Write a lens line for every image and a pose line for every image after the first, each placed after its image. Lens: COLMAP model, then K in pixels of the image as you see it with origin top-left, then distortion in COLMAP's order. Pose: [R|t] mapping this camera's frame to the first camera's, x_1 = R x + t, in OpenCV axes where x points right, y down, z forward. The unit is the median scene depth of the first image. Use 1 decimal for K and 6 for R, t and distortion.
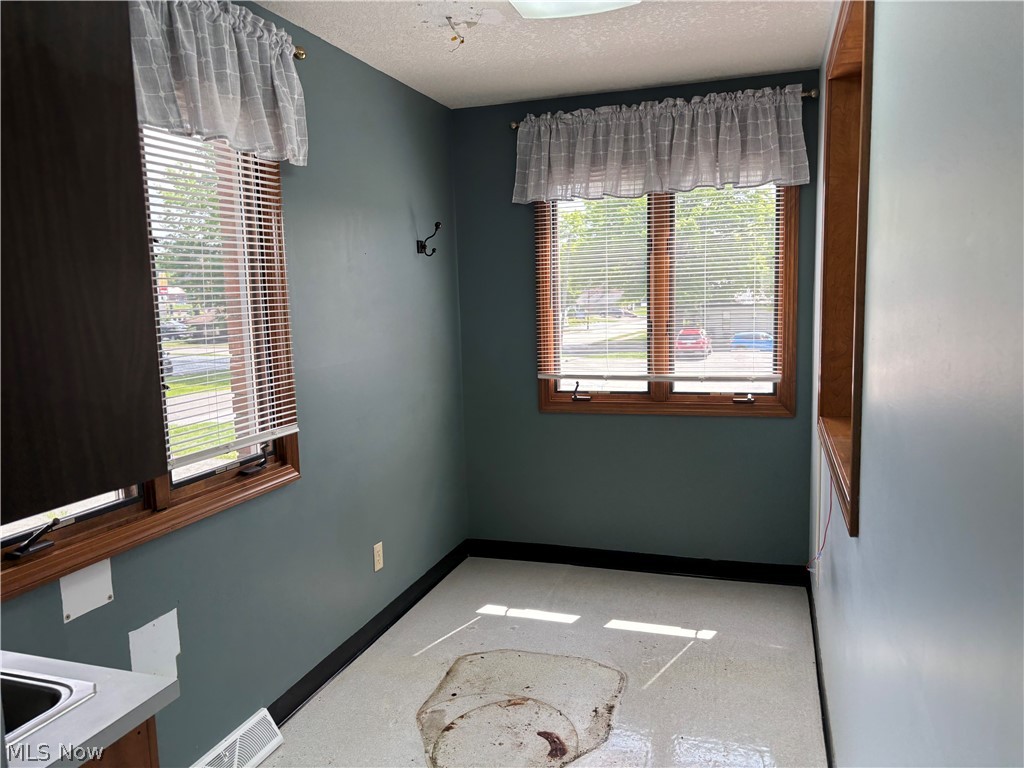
lens RADIAL K [[777.6, 0, 511.0], [0, 777.6, 361.3], [0, 0, 1]] dist [0.083758, 0.000052]
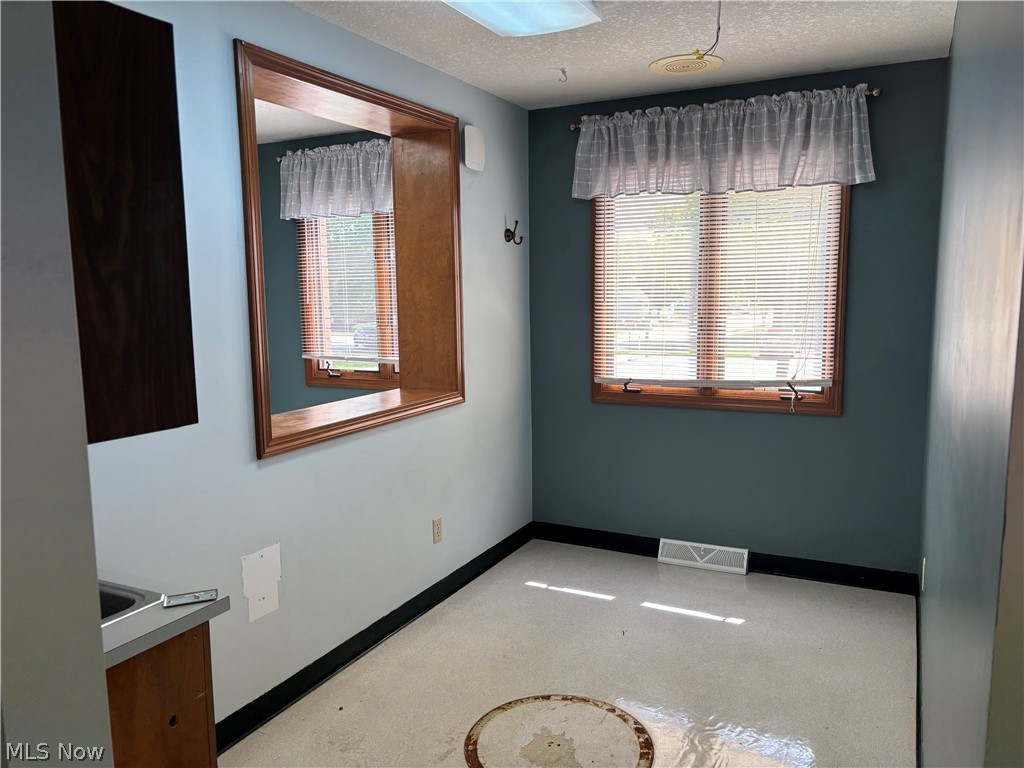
lens RADIAL K [[771.8, 0, 511.7], [0, 771.8, 411.8], [0, 0, 1]] dist [-0.061136, 0.002526]
pose [[0.988866, 0.044800, -0.141908, 0.115123], [-0.034144, 0.996473, 0.076656, 0.000302], [0.144842, -0.070957, 0.986907, -0.040632]]
